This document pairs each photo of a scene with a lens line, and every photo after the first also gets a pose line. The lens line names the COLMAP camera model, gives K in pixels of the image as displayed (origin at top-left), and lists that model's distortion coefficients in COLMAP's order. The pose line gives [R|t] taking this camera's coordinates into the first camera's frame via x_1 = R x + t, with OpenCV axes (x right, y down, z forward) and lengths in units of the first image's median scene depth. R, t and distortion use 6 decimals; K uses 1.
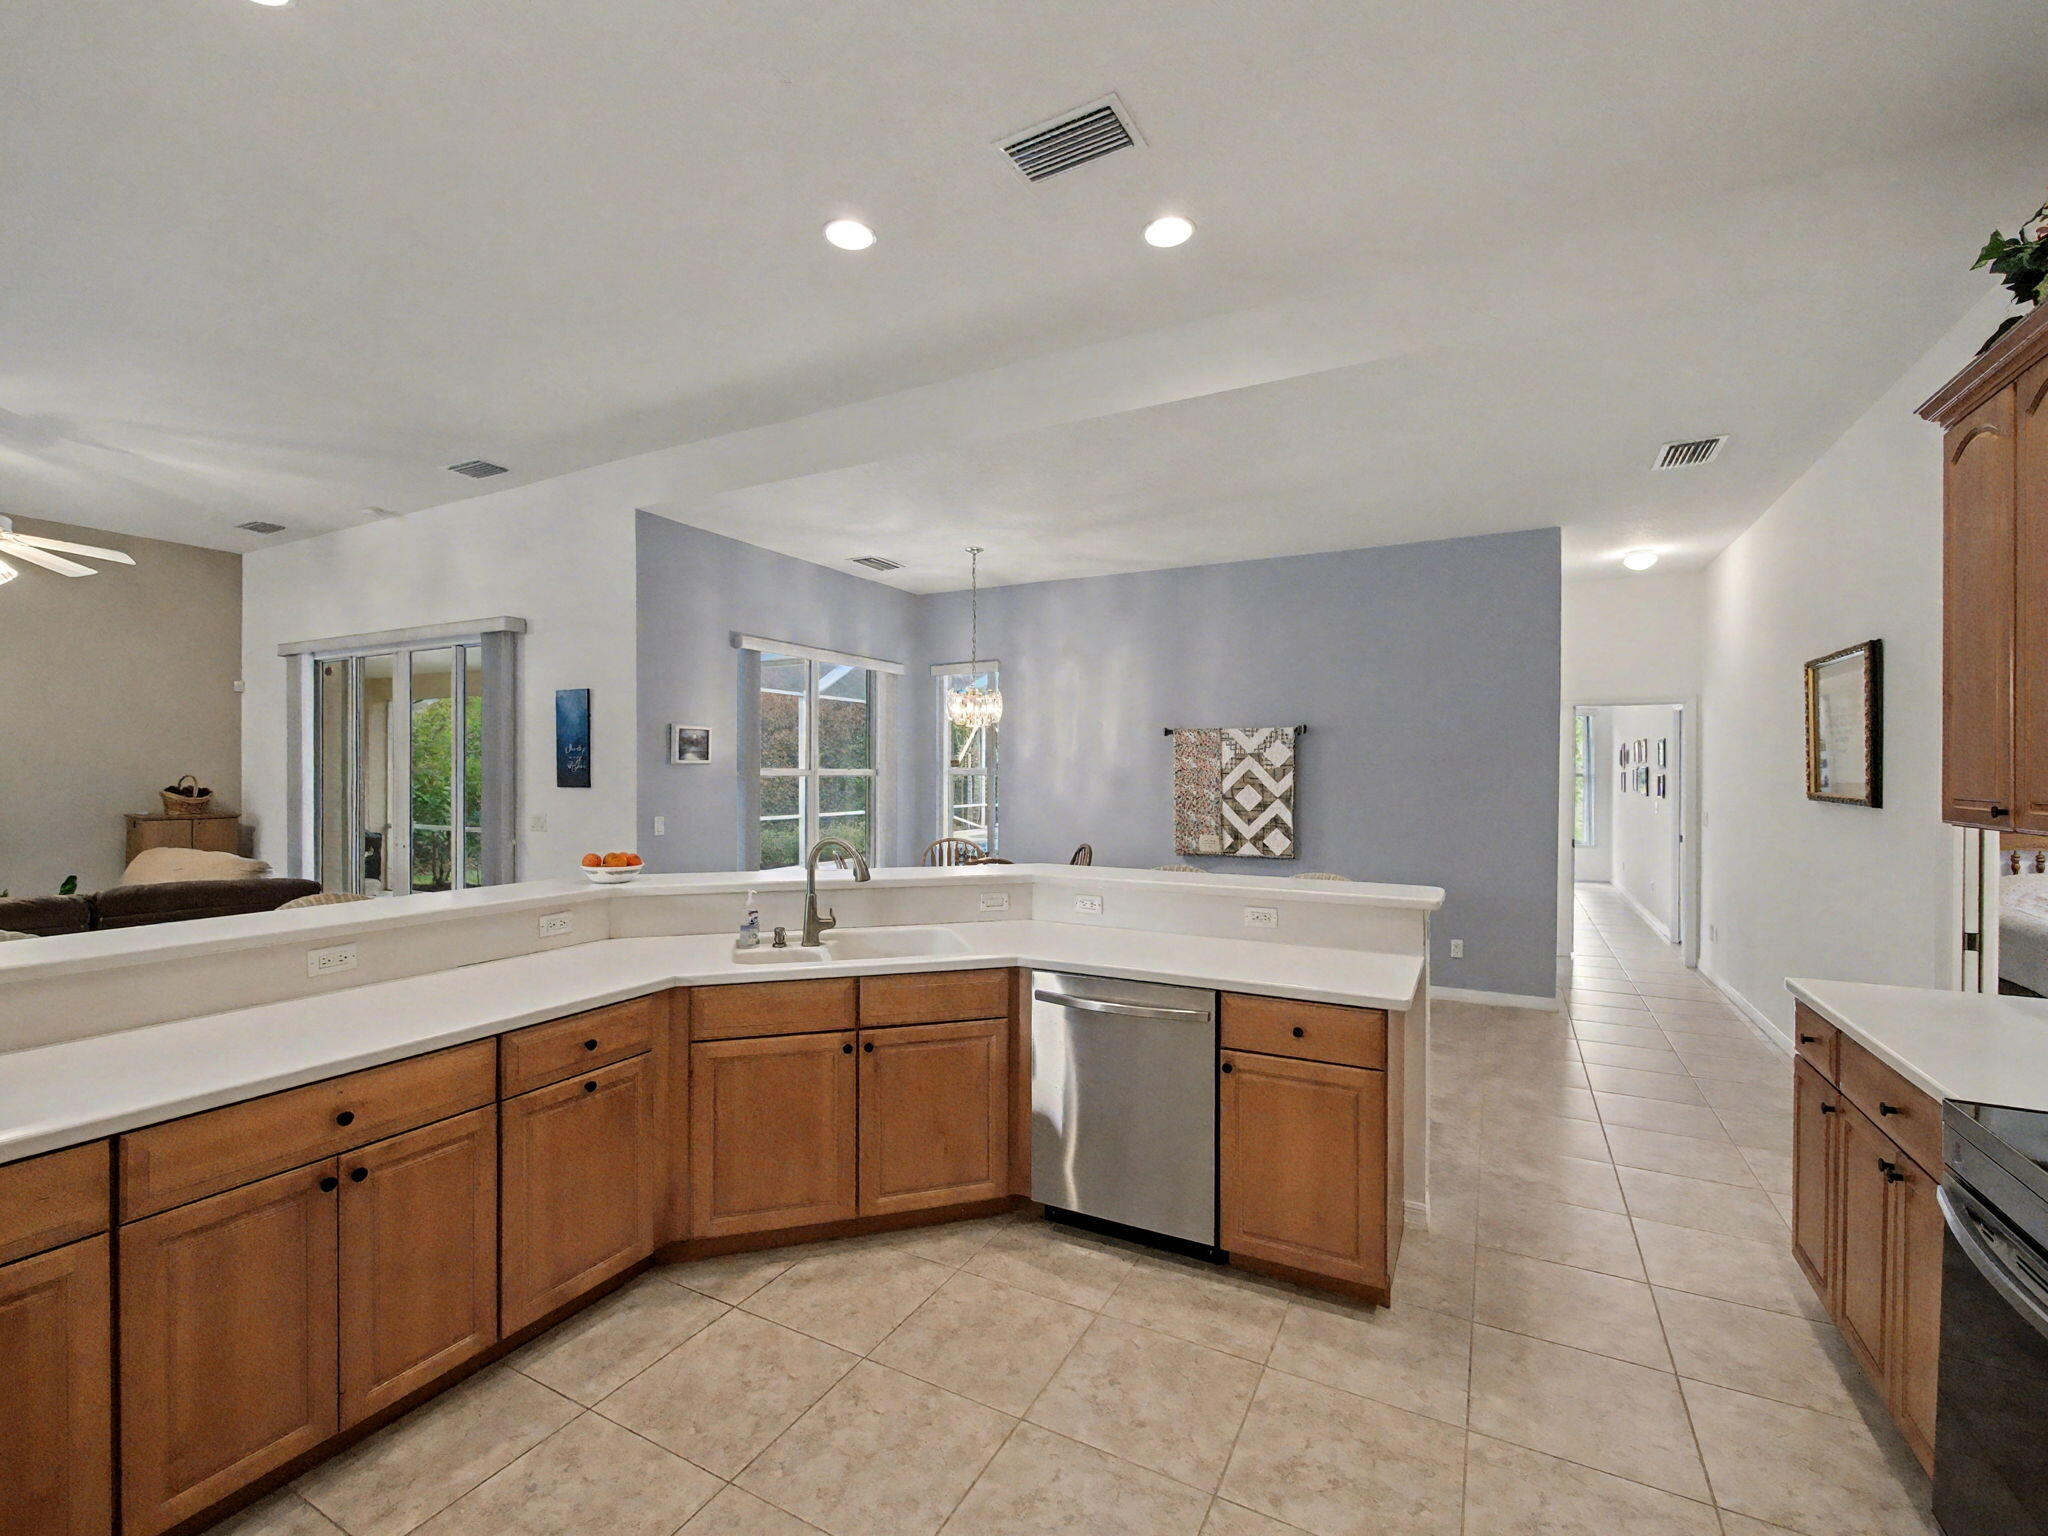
lens RADIAL K [[883.0, 0, 1025.6], [0, 883.0, 770.9], [0, 0, 1]] dist [-0.006658, 0.000655]
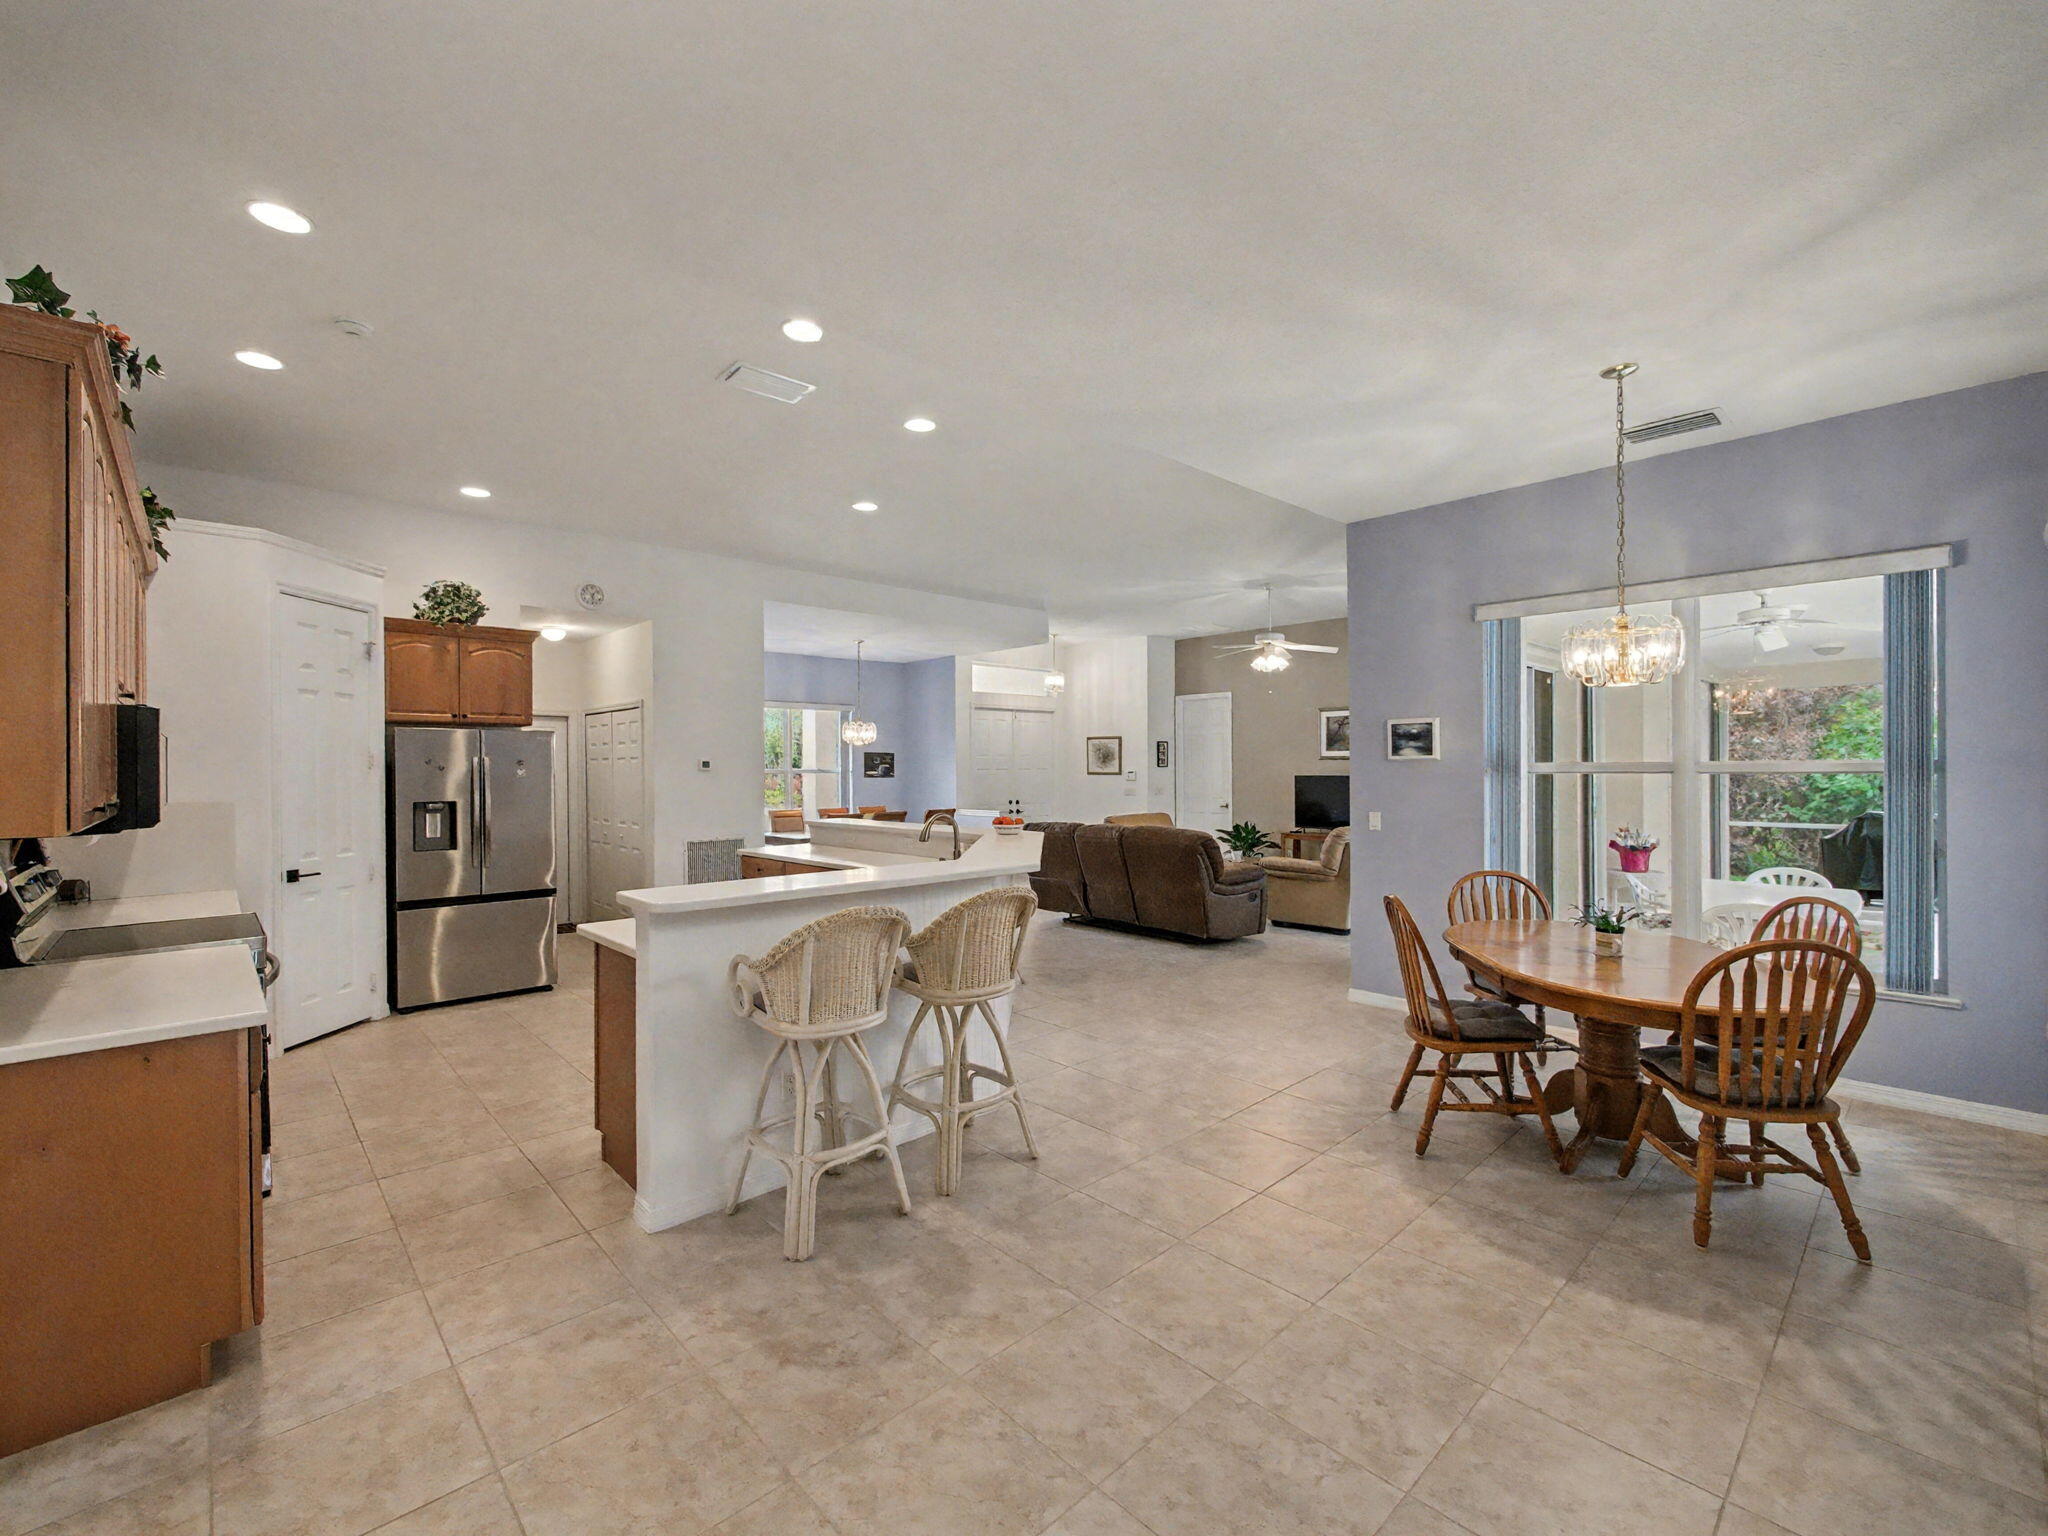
lens RADIAL K [[883.0, 0, 1021.5], [0, 883.0, 767.2], [0, 0, 1]] dist [-0.006658, 0.000655]
pose [[-0.320047, -0.002614, -0.947398, 0.589472], [0.003404, 0.999987, -0.003909, 0.002054], [0.947396, -0.004476, -0.320034, 0.807525]]
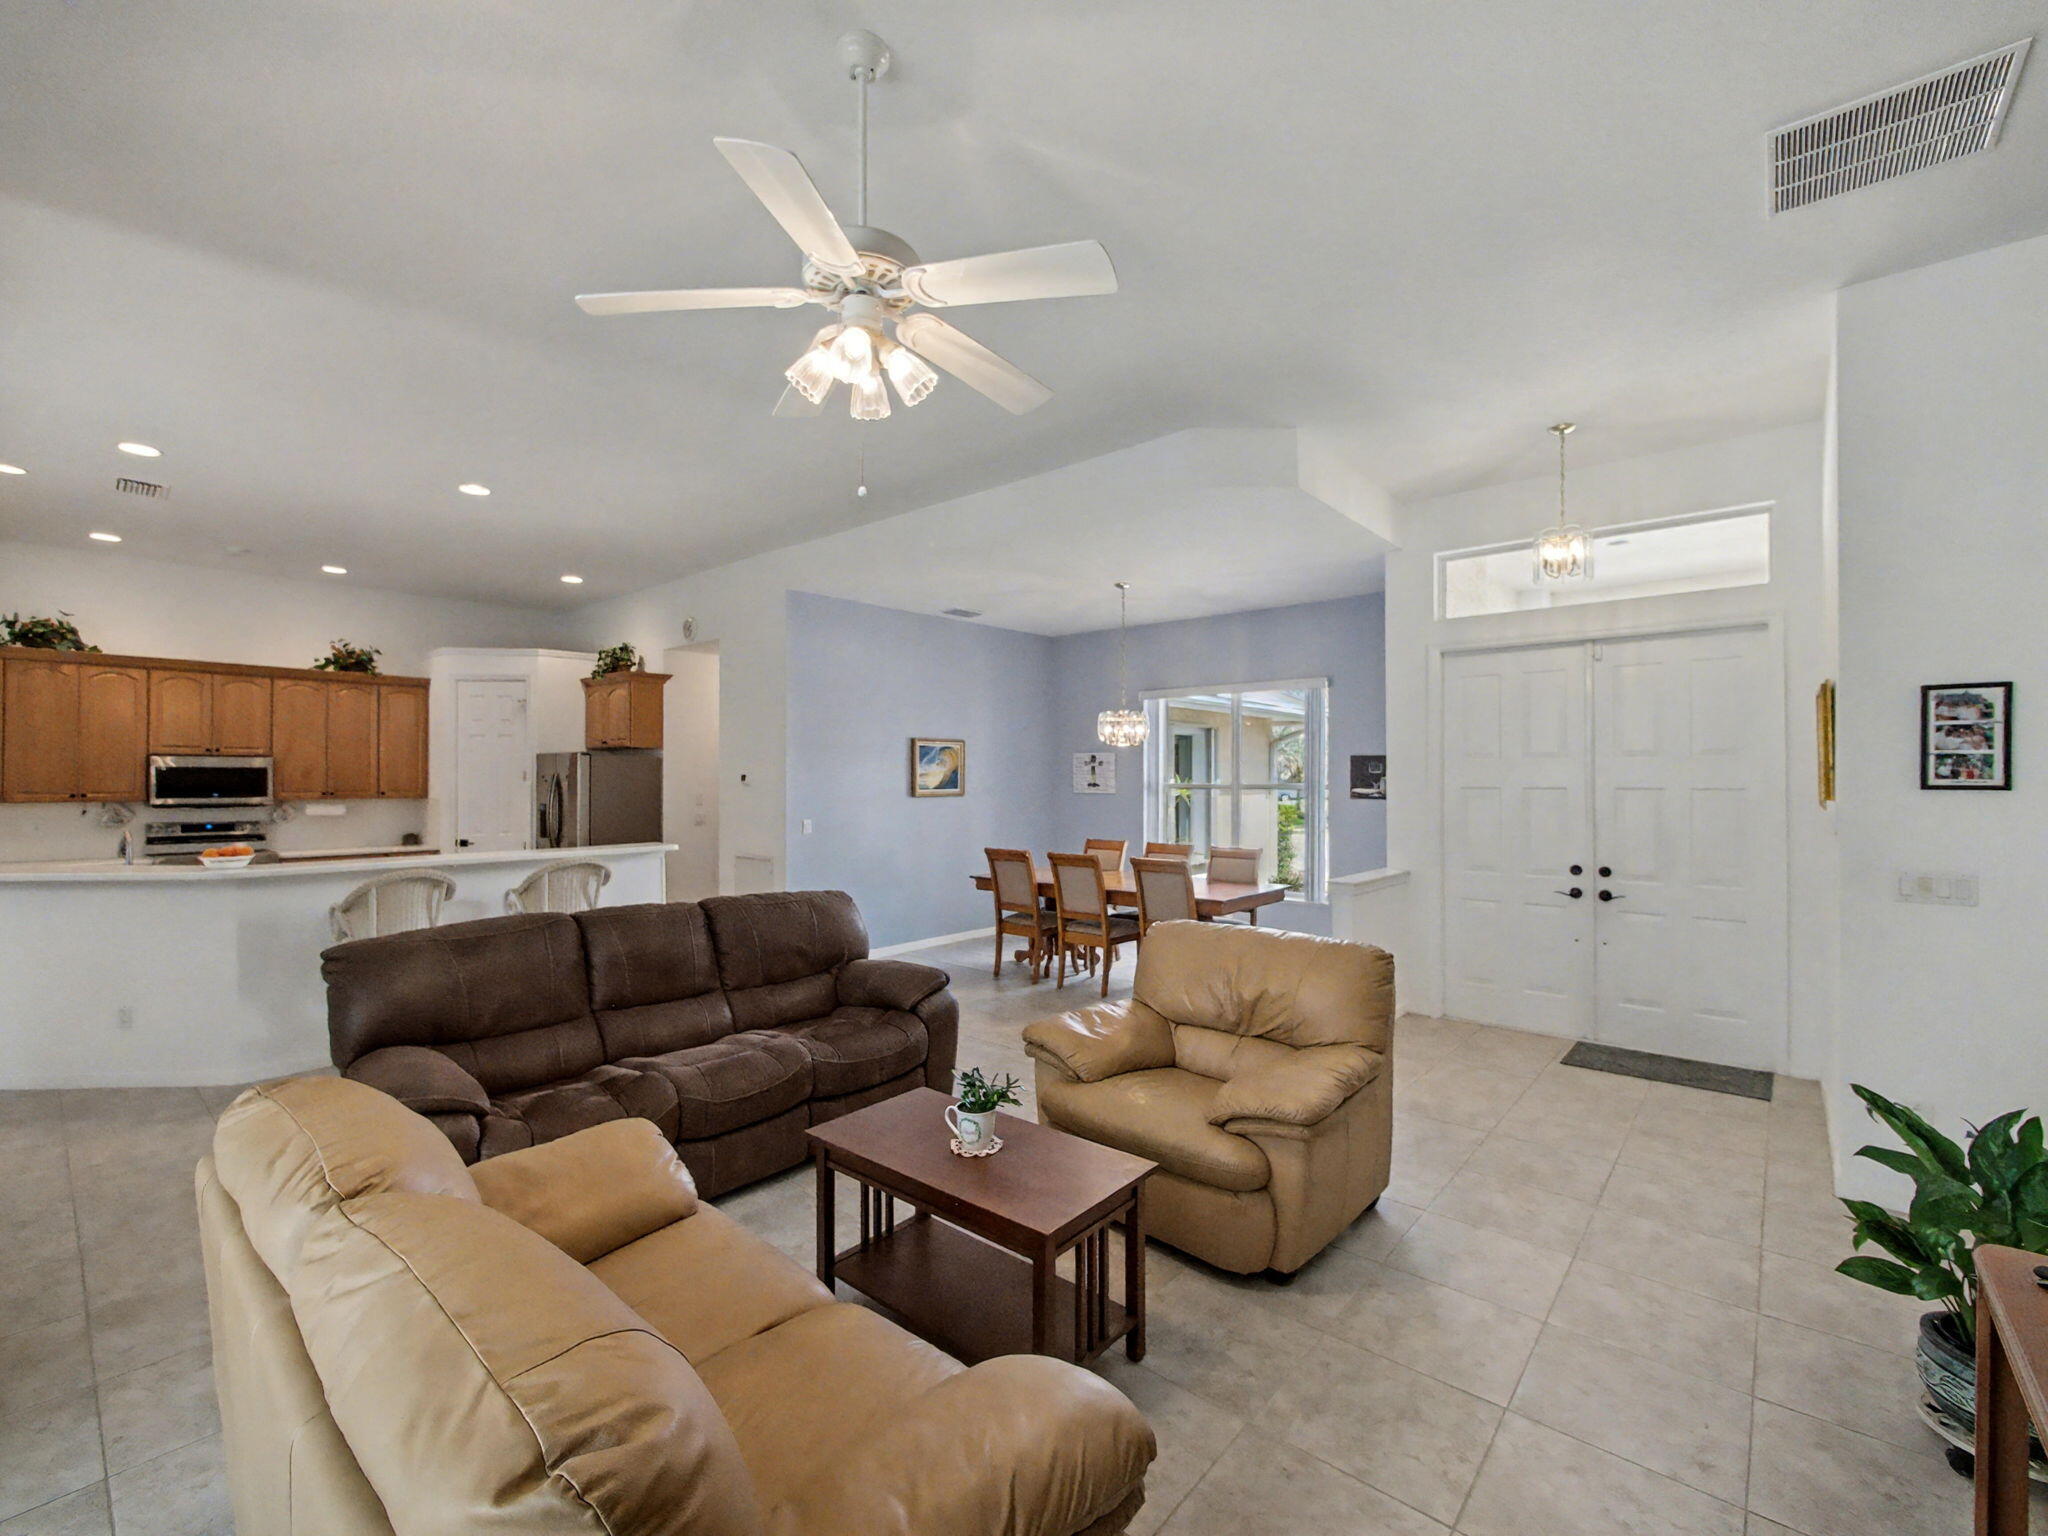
lens RADIAL K [[883.0, 0, 1021.2], [0, 883.0, 768.5], [0, 0, 1]] dist [-0.006658, 0.000655]
pose [[-0.974766, -0.001923, 0.223223, -1.031602], [-0.004162, 0.999946, -0.009556, -0.010362], [-0.223192, -0.010244, -0.974721, 1.058178]]
